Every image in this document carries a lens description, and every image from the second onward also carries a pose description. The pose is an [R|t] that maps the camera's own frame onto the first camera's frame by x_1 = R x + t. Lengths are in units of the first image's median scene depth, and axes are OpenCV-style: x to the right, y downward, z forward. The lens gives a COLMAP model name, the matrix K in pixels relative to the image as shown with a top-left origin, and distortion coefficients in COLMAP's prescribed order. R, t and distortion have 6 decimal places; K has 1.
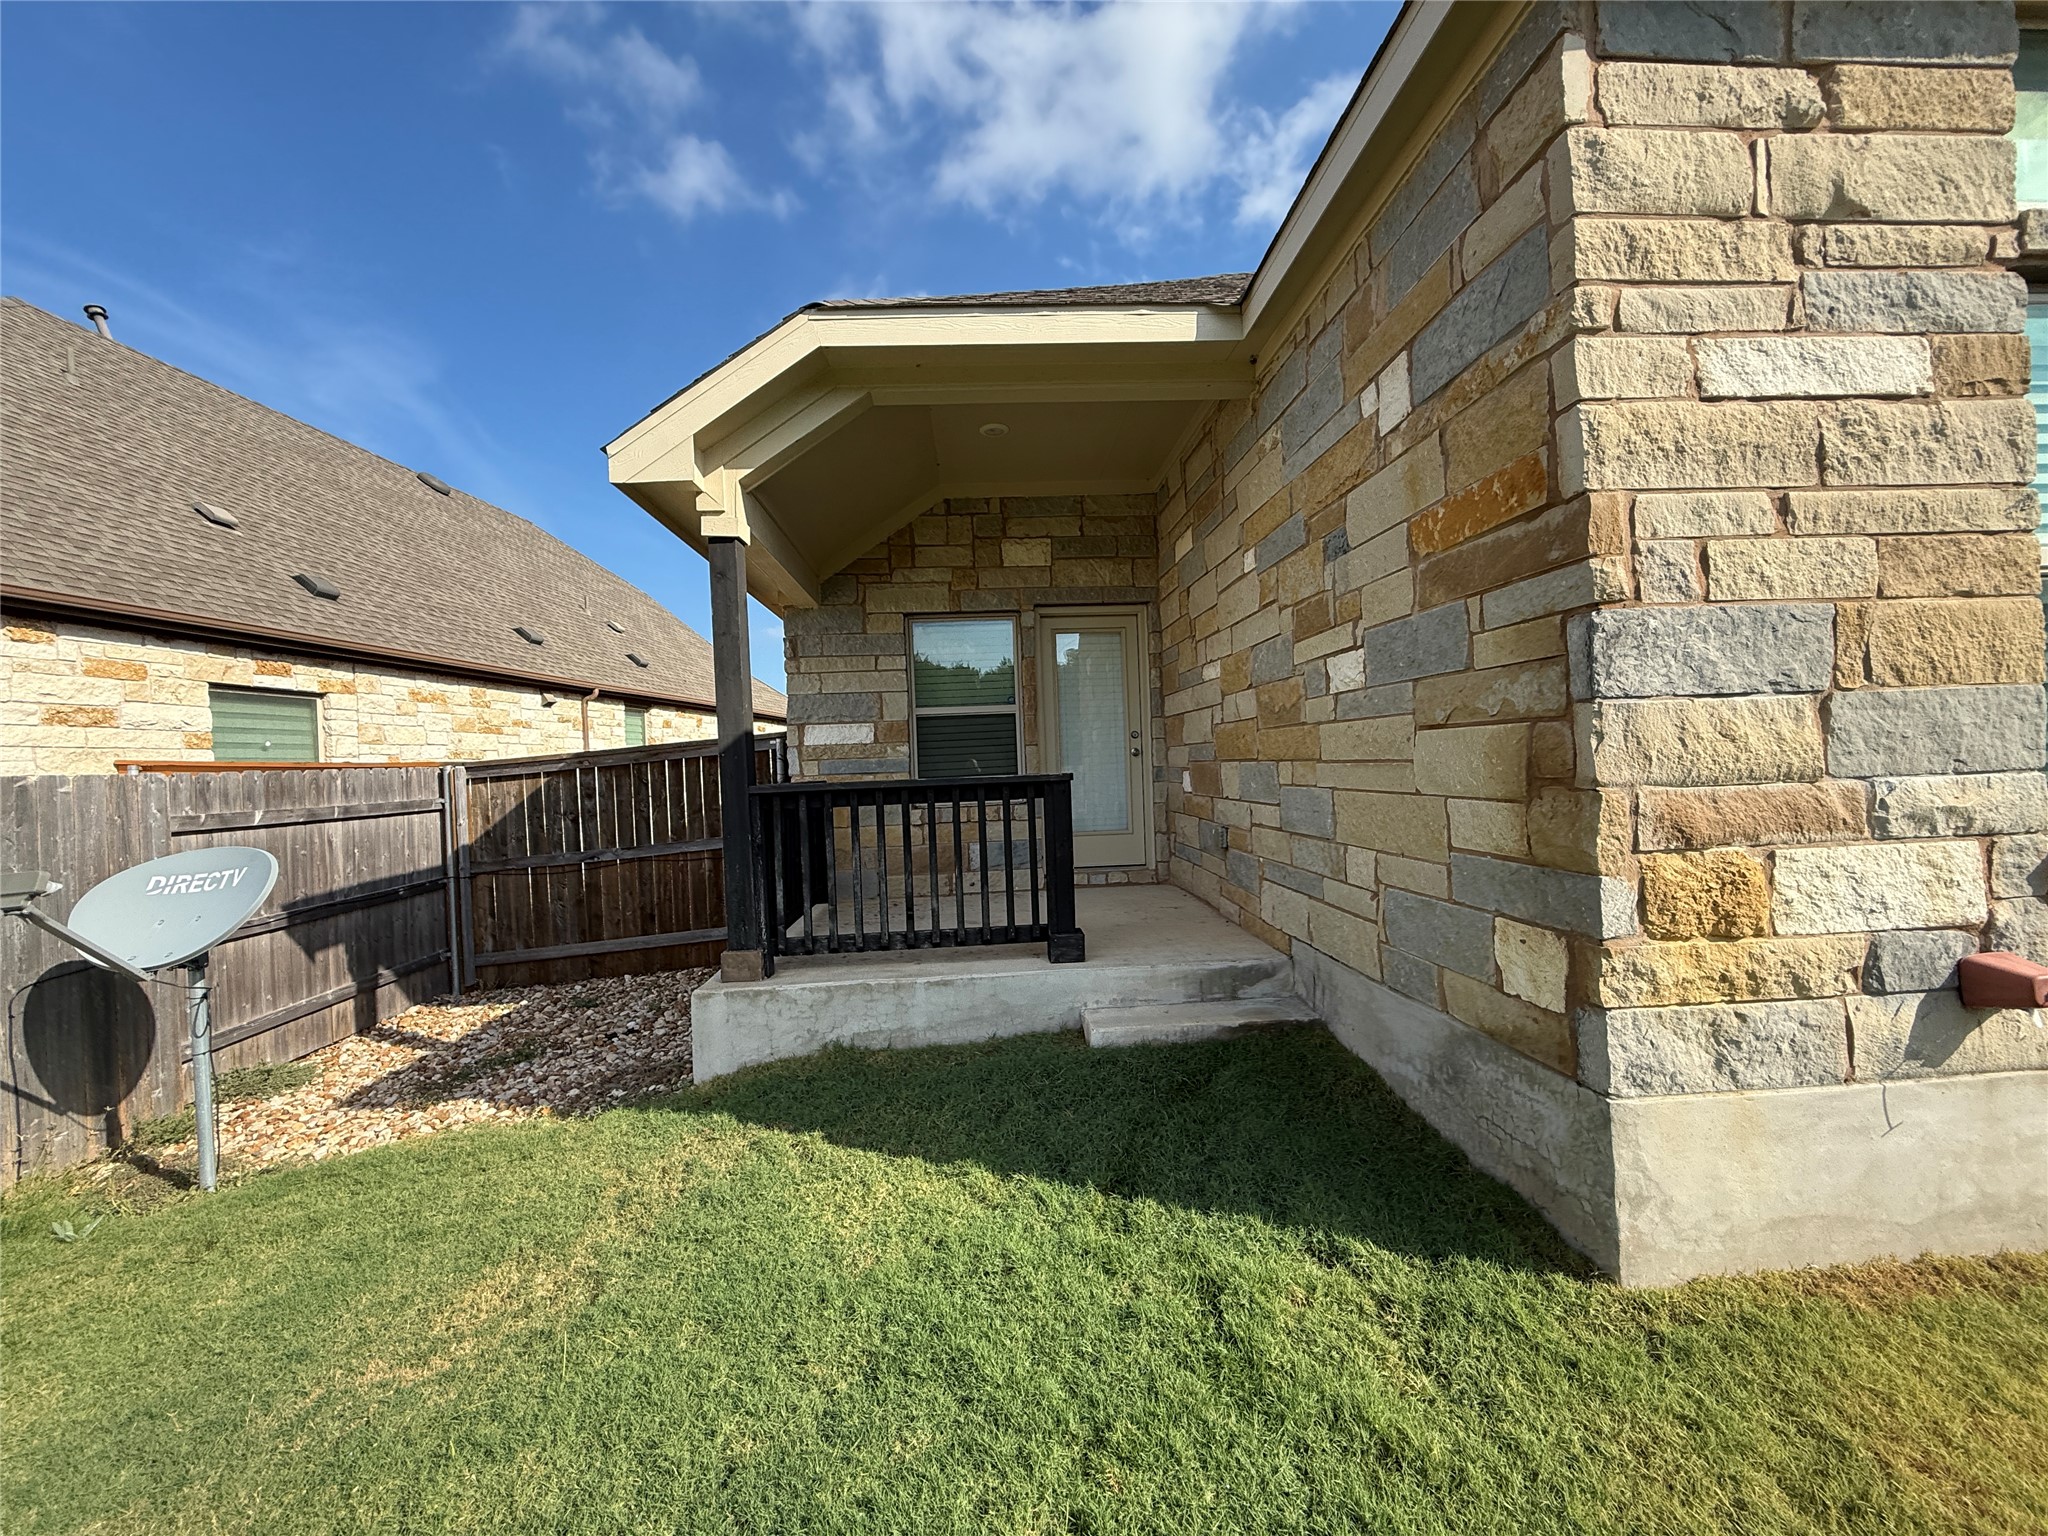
lens RADIAL K [[811.6, 0, 1024.0], [0, 811.6, 768.0], [0, 0, 1]] dist [-0.001236, 0.000099]
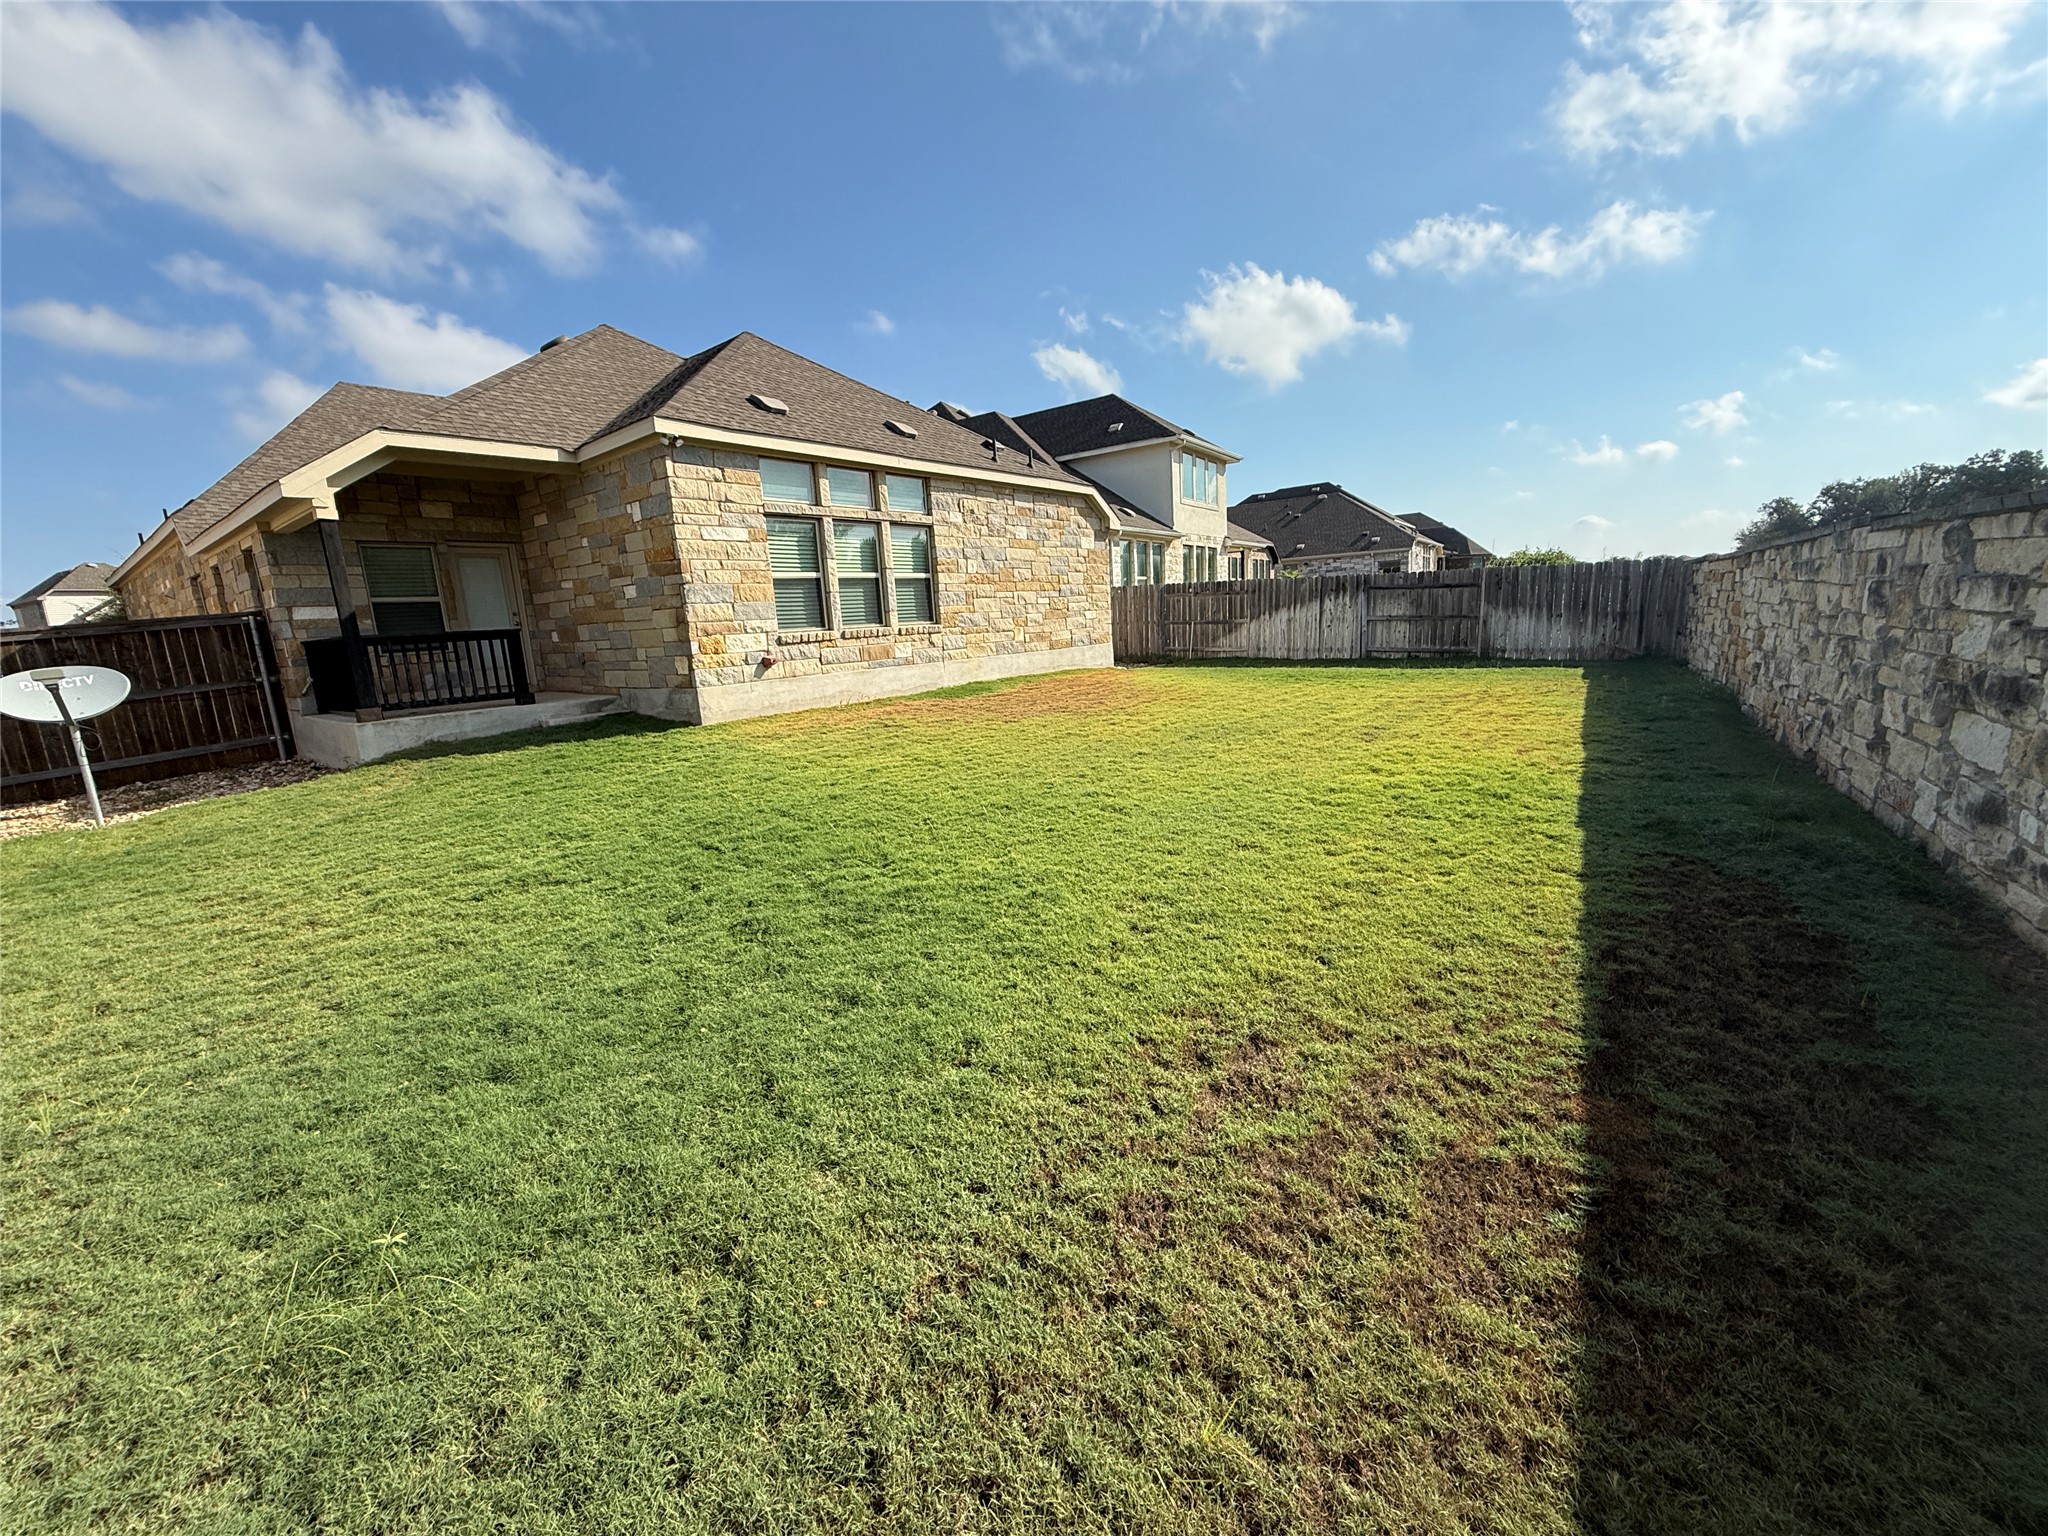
lens RADIAL K [[811.6, 0, 1024.0], [0, 811.6, 768.0], [0, 0, 1]] dist [-0.001236, 0.000099]
pose [[0.678393, -0.133230, 0.722519, -1.466911], [0.032858, 0.987938, 0.151321, 0.204186], [-0.733964, -0.078915, 0.674588, -3.617688]]
